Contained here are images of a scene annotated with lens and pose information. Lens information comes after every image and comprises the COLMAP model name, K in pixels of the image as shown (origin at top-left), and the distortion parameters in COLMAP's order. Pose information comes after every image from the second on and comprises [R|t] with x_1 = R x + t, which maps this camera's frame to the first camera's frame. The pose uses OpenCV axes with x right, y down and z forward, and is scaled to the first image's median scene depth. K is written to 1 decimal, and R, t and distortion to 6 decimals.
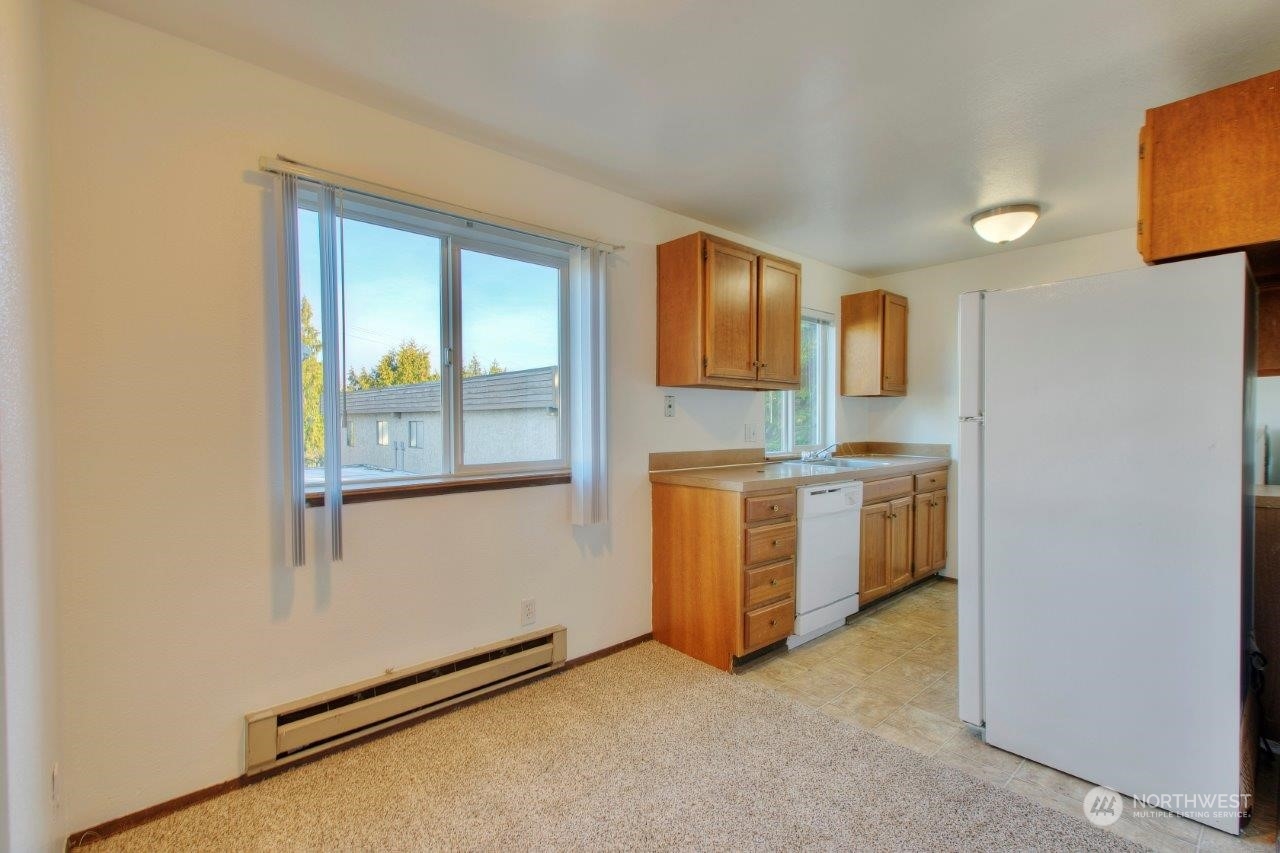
lens RADIAL K [[581.8, 0, 642.2], [0, 581.8, 436.7], [0, 0, 1]] dist [0.002954, 0.000303]
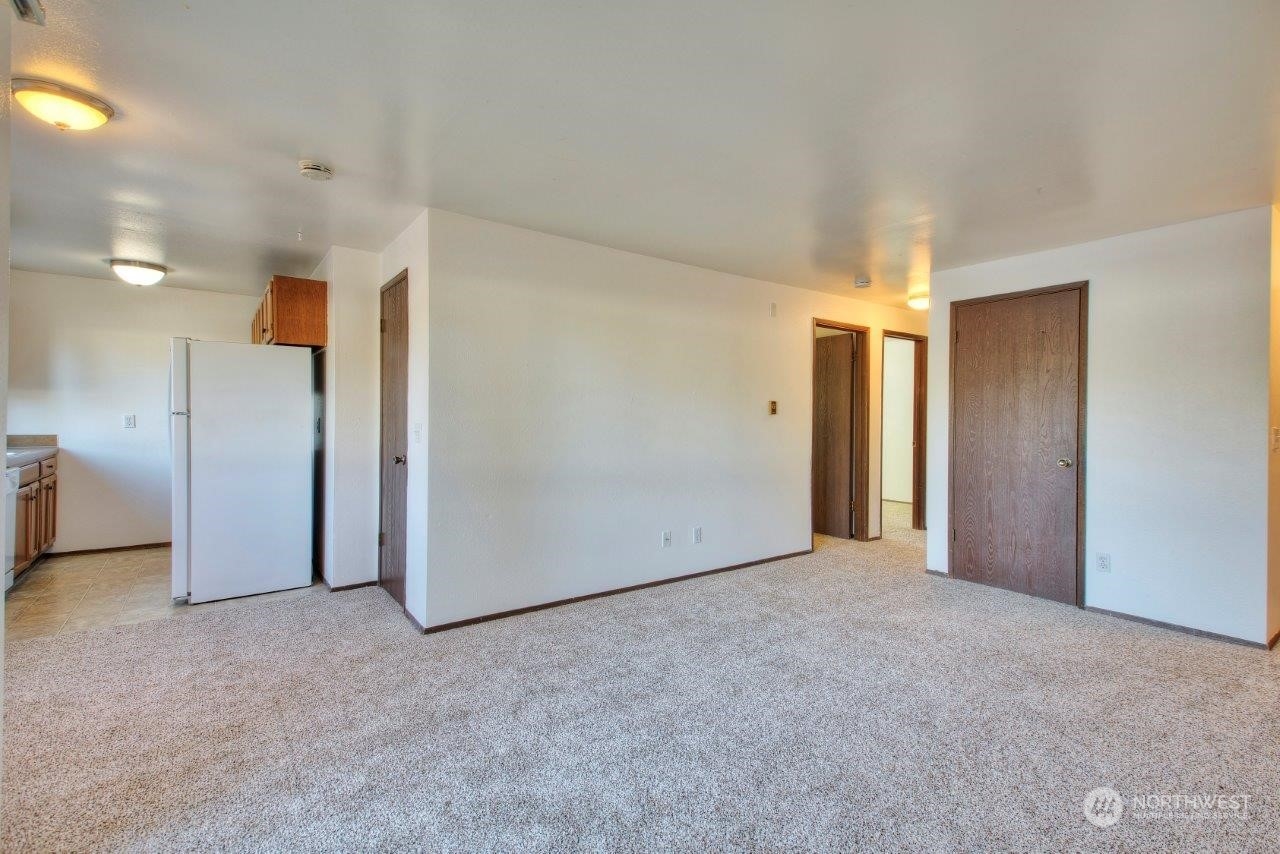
lens RADIAL K [[574.2, 0, 640.0], [0, 574.2, 417.4], [0, 0, 1]] dist [0.019417, 0.000044]
pose [[0.105867, 0.004683, 0.994369, -0.658445], [0.018510, 0.999806, -0.006679, 0.010337], [-0.994208, 0.019113, 0.105760, -0.337096]]
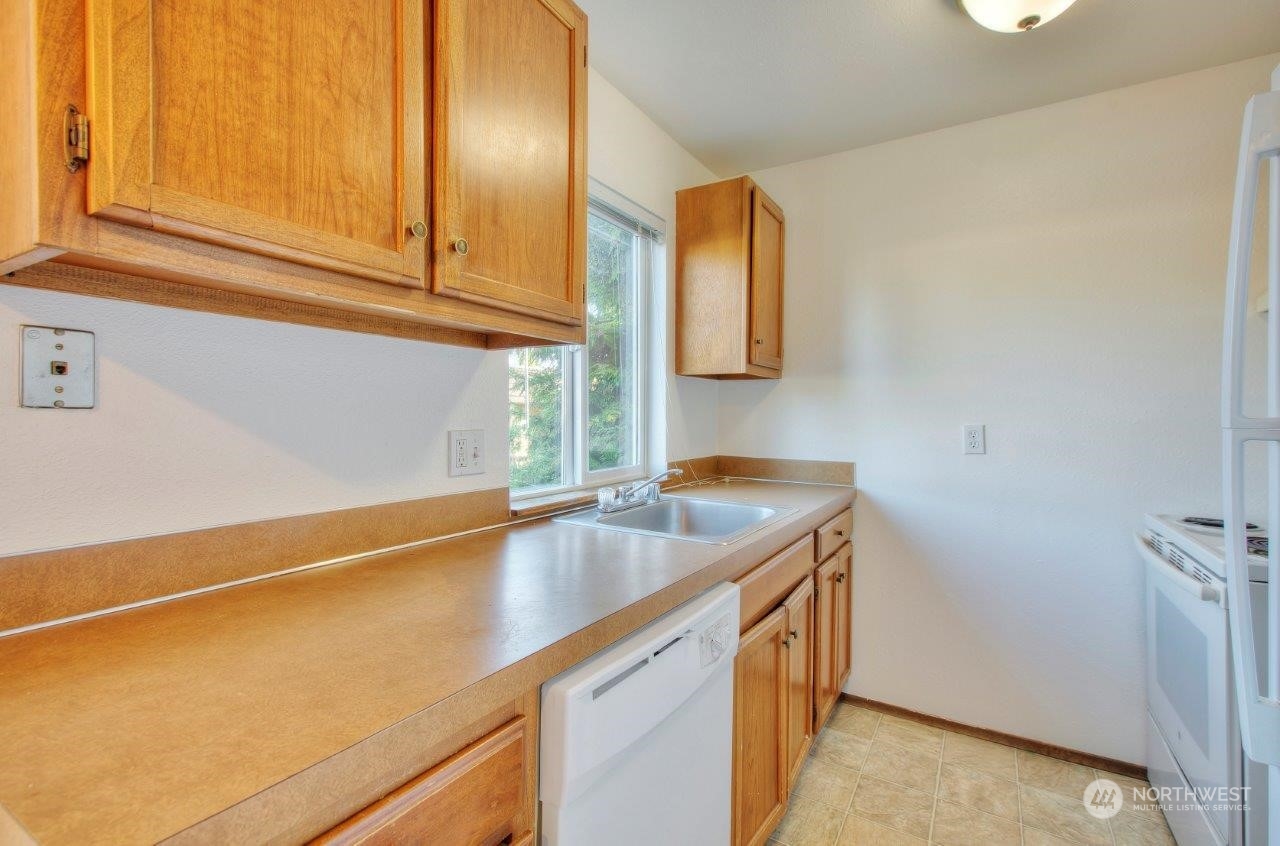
lens RADIAL K [[594.1, 0, 642.1], [0, 594.1, 417.4], [0, 0, 1]] dist [-0.000204, -0.000037]
pose [[0.958068, 0.008104, 0.286425, 0.215100], [-0.001648, 0.999739, -0.022775, -0.025011], [-0.286535, 0.021348, 0.957832, 0.674809]]
